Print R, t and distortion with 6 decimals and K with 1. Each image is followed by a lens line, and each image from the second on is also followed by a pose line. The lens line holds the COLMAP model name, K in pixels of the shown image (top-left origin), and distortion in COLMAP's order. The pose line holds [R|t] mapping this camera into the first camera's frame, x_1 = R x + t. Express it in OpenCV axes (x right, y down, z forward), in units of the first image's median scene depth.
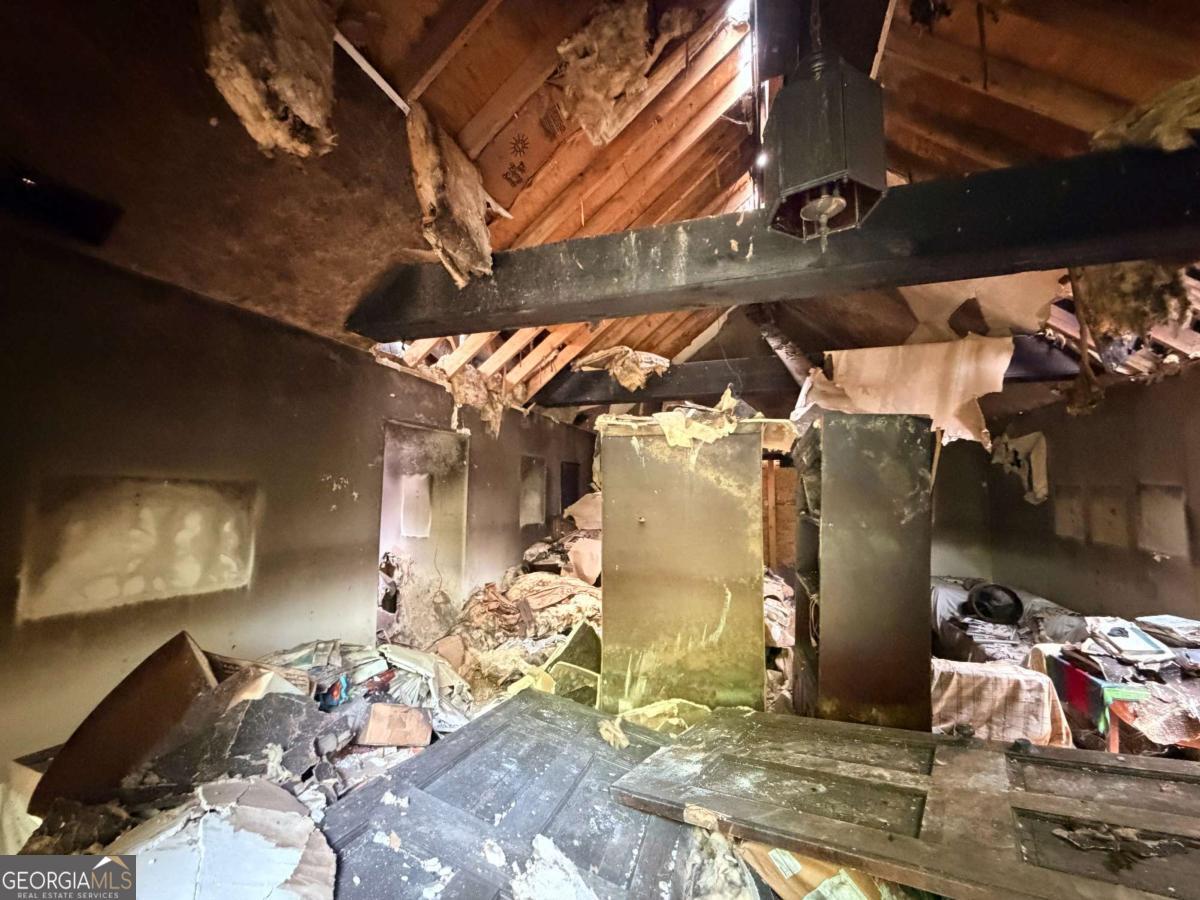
lens RADIAL K [[475.8, 0, 598.4], [0, 475.8, 450.8], [0, 0, 1]] dist [-0.002197, 0.000745]
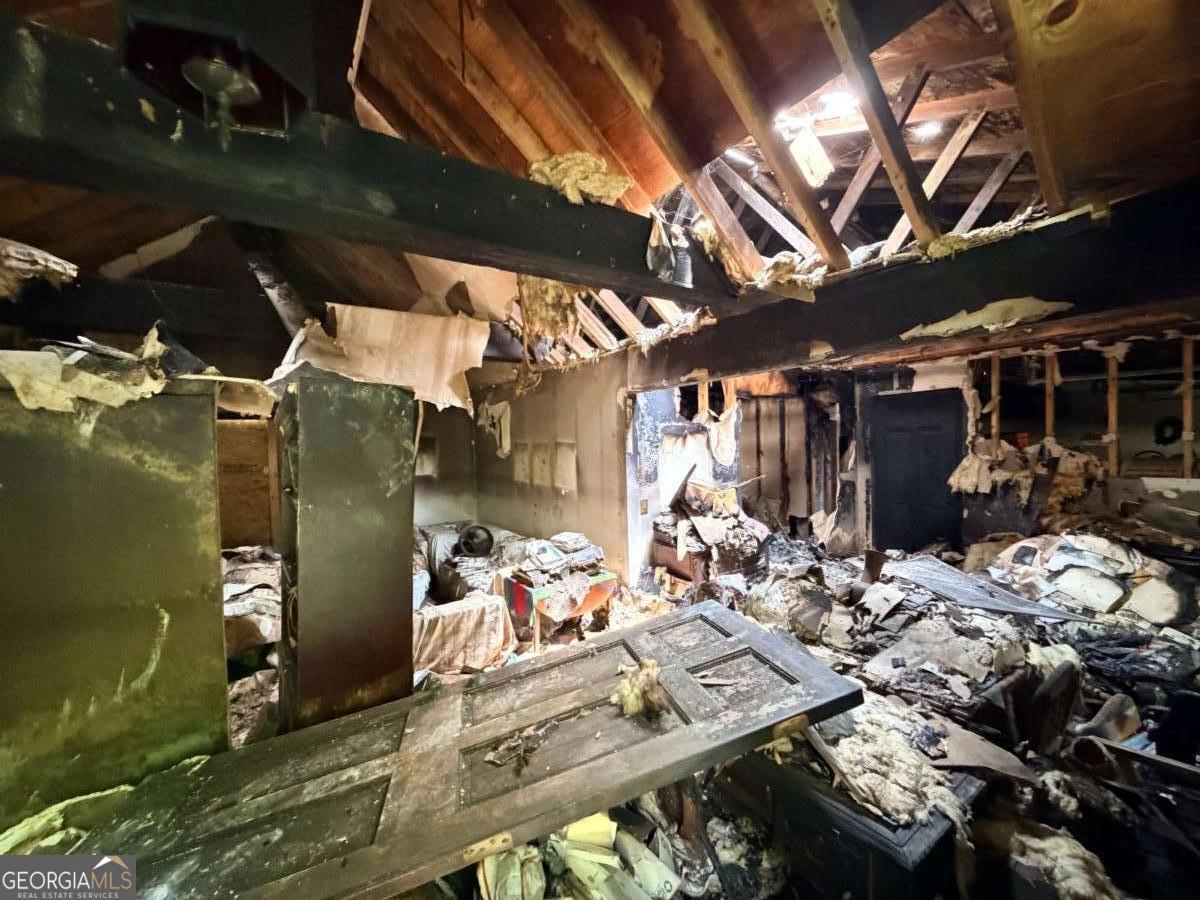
lens RADIAL K [[475.8, 0, 597.5], [0, 475.8, 451.9], [0, 0, 1]] dist [-0.002197, 0.000745]
pose [[0.602885, -0.043386, 0.796647, 0.102677], [-0.032381, 0.996367, 0.078768, -0.025822], [-0.797170, -0.073284, 0.599290, 0.059902]]
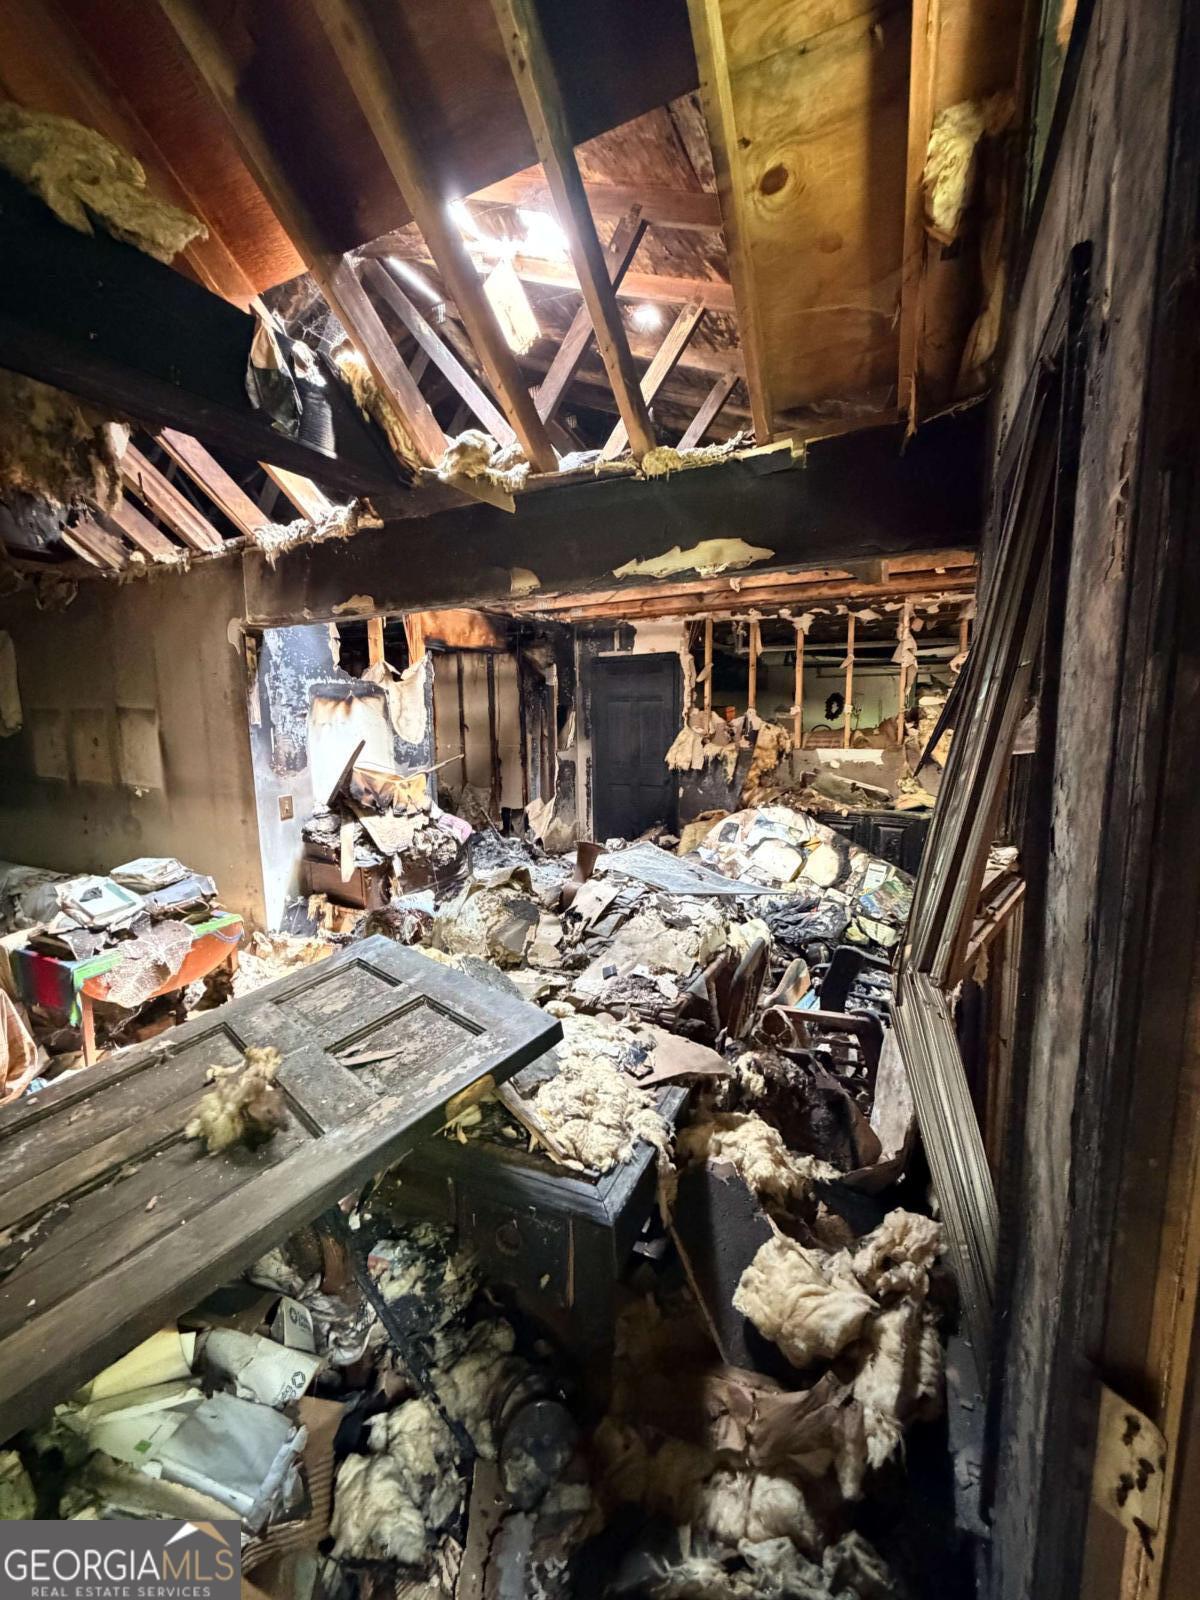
lens RADIAL K [[634.4, 0, 600.5], [0, 634.4, 796.4], [0, 0, 1]] dist [-0.002197, 0.000745]
pose [[0.118874, -0.148356, 0.981763, 0.187289], [-0.065418, 0.985456, 0.156835, -0.008053], [-0.990752, -0.082869, 0.107440, 0.047839]]
